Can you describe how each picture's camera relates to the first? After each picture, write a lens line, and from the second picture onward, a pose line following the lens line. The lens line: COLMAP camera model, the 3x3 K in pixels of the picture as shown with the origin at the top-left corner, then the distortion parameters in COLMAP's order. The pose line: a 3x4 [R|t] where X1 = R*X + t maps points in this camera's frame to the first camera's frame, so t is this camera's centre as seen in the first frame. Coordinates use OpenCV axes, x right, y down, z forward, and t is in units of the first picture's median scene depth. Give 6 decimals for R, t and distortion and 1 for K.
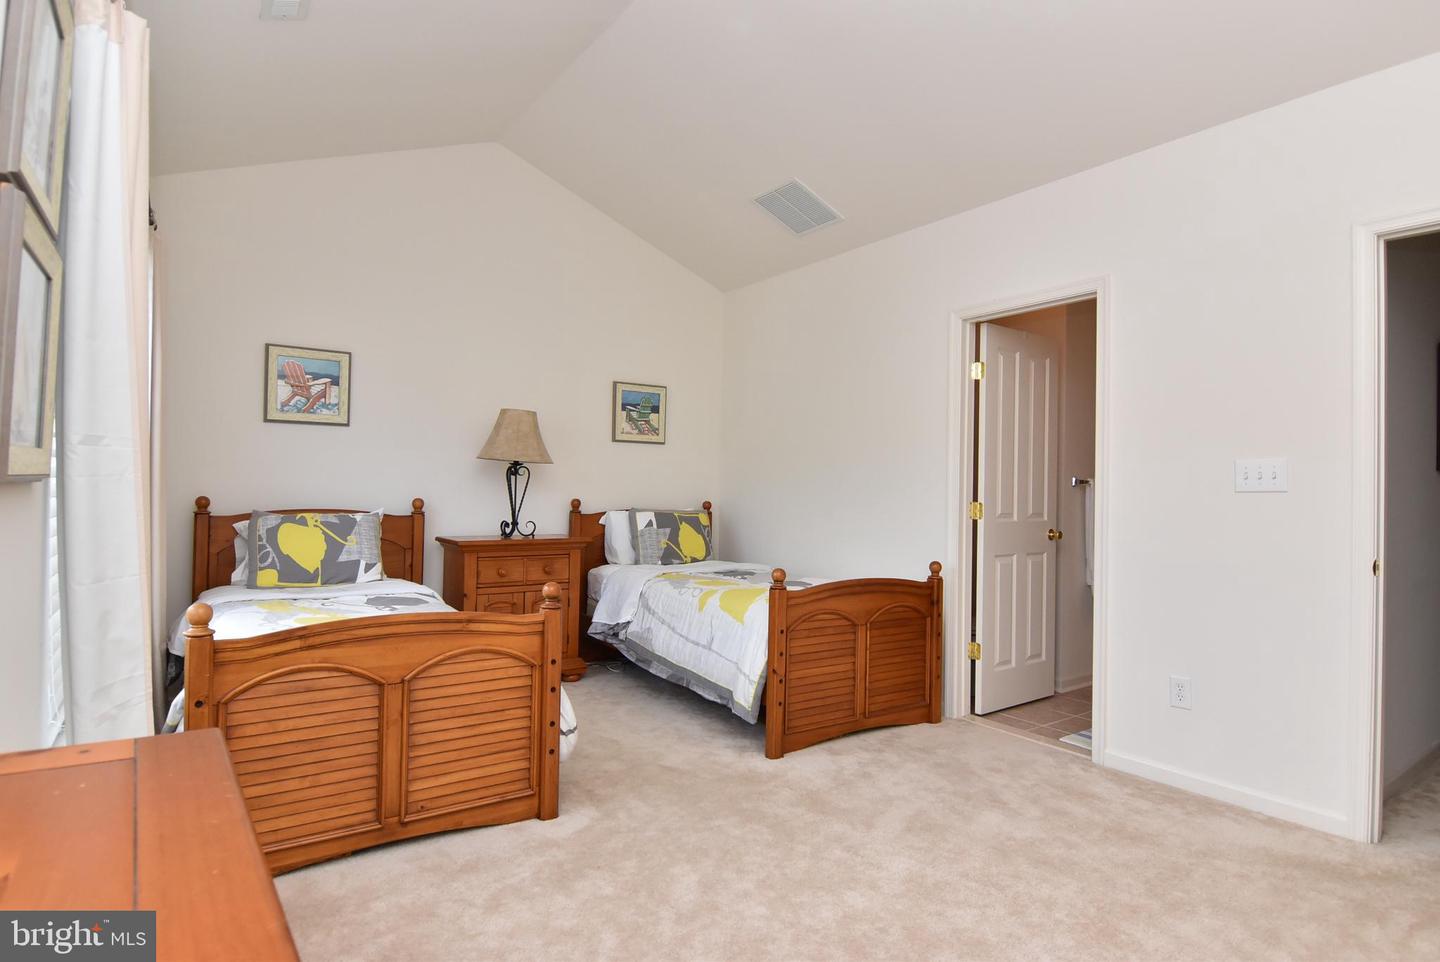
lens RADIAL K [[774.8, 0, 717.6], [0, 774.8, 484.5], [0, 0, 1]] dist [-0.007799, -0.000968]
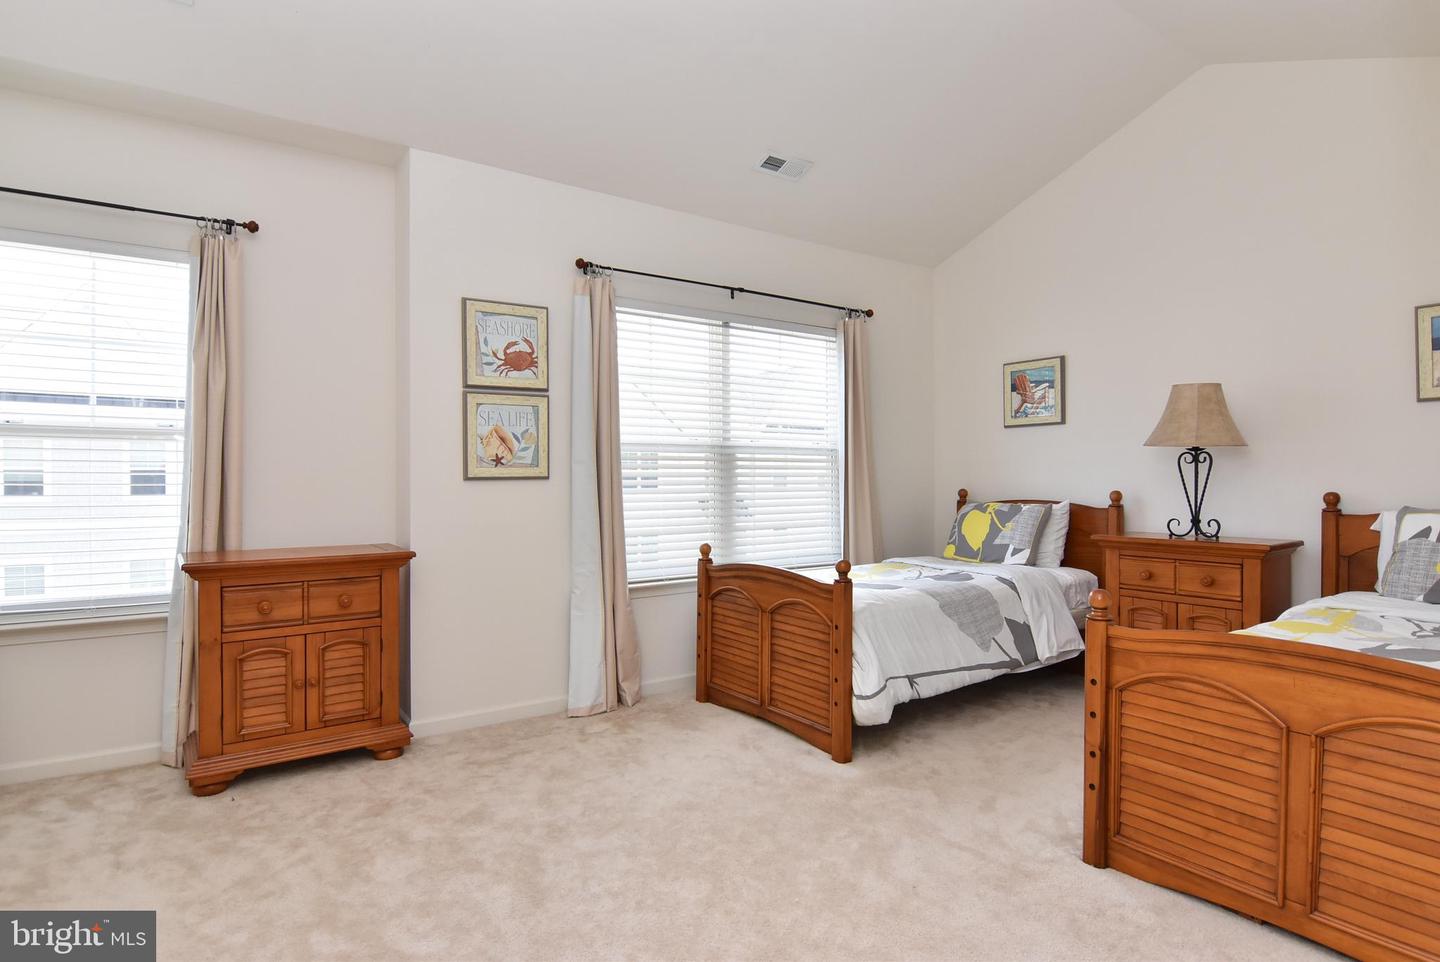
lens RADIAL K [[774.8, 0, 720.4], [0, 774.8, 479.1], [0, 0, 1]] dist [-0.007799, -0.000968]
pose [[-0.020806, -0.016702, -0.999644, 0.620079], [0.009766, 0.999809, -0.016908, 0.015451], [0.999736, -0.010114, -0.020638, 0.549117]]
